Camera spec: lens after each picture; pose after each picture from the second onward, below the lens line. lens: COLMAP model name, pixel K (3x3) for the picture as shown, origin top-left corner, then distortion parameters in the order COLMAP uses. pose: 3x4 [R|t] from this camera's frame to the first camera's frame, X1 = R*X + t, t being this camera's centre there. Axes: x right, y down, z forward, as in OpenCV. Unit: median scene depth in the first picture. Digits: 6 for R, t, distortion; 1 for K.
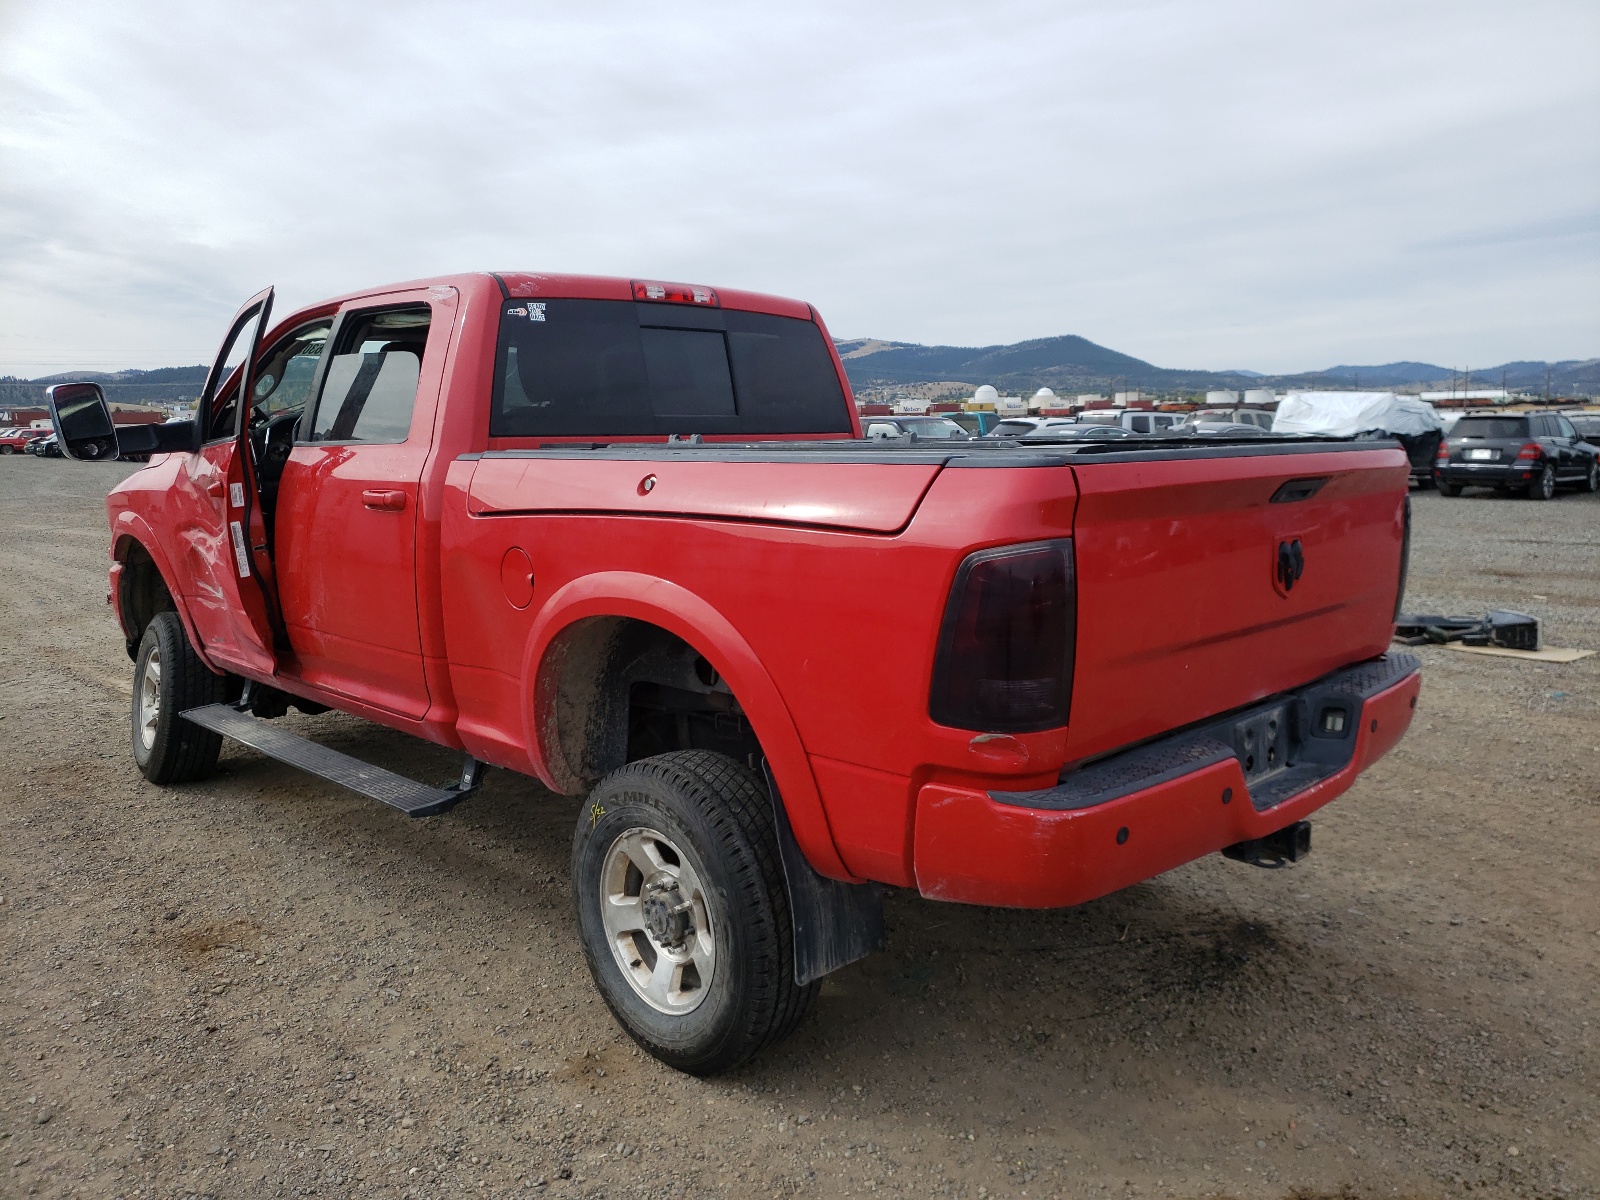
lens RADIAL K [[1309.7, 0, 851.9], [0, 1309.7, 594.5], [0, 0, 1]] dist [0.025625, 0.004325]
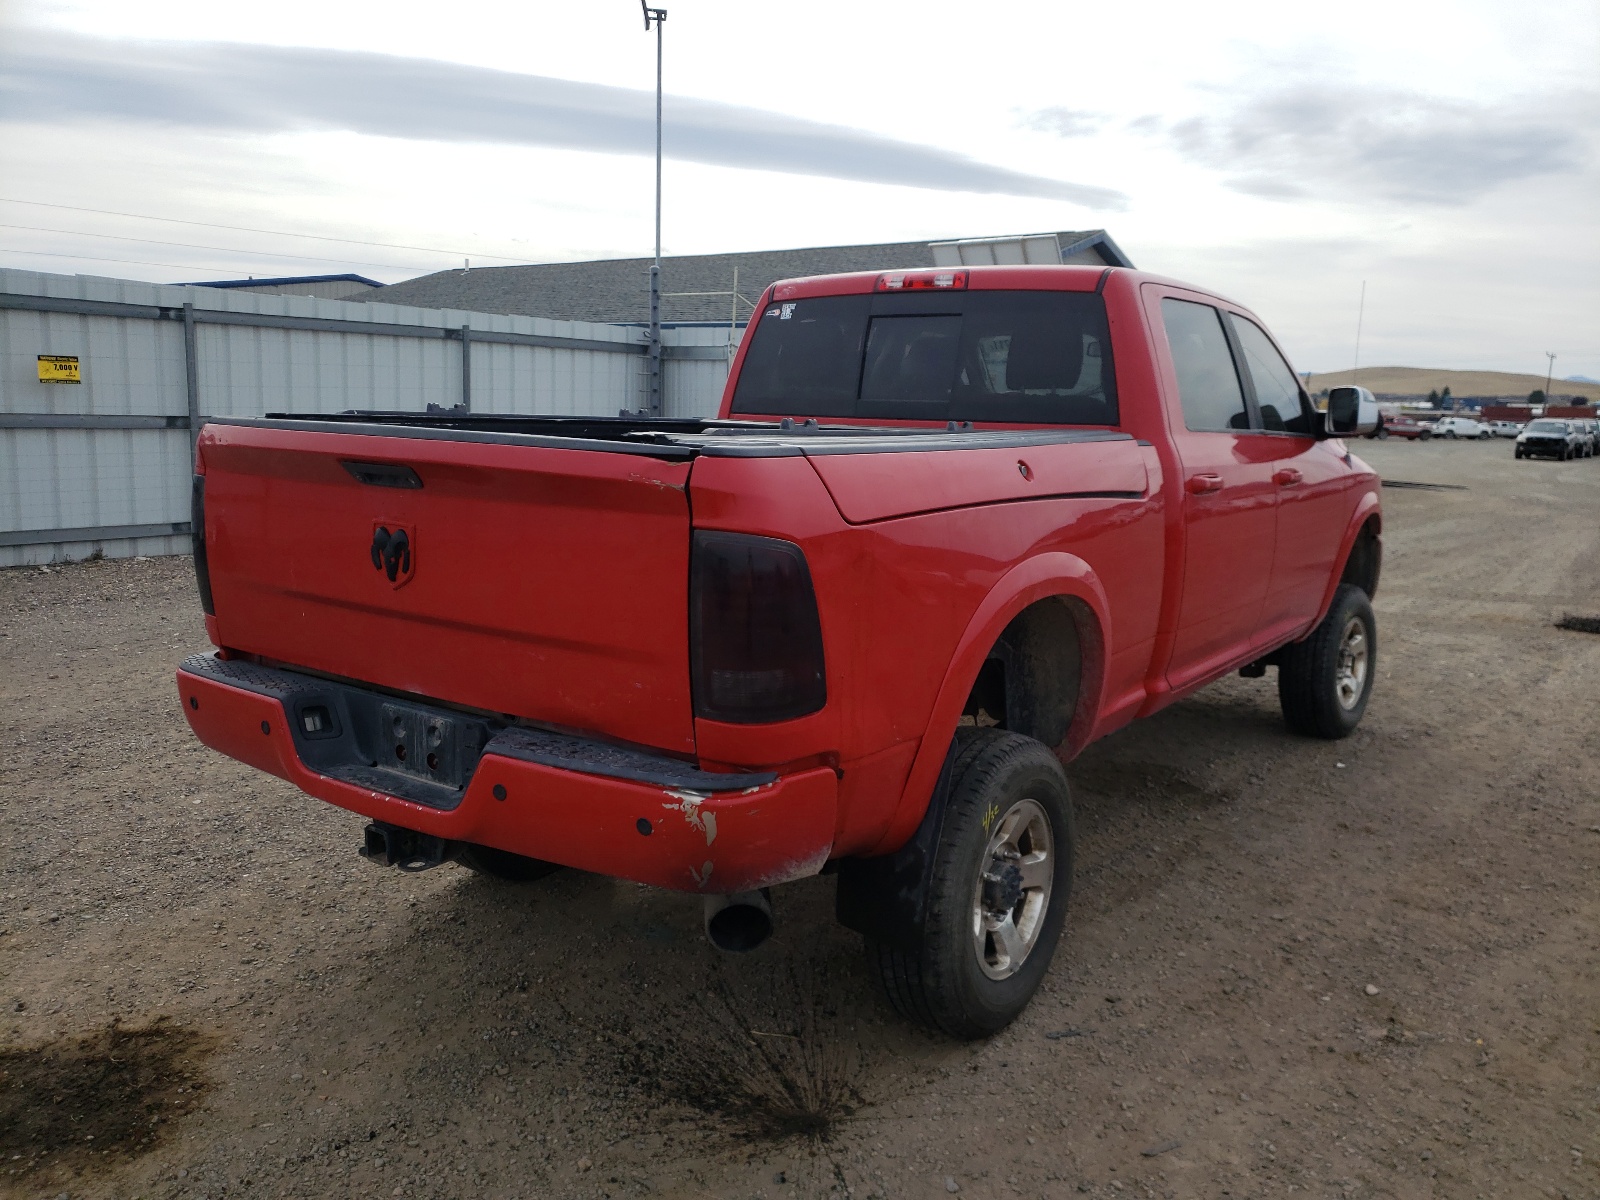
lens RADIAL K [[1294.8, 0, 800.0], [0, 1294.8, 600.0], [0, 0, 1]] dist [-0.002424, -0.002366]
pose [[0.107833, 0.162451, -0.980807, 0.987363], [-0.154529, 0.977308, 0.144882, -0.131288], [0.982086, 0.135940, 0.130490, 0.901652]]
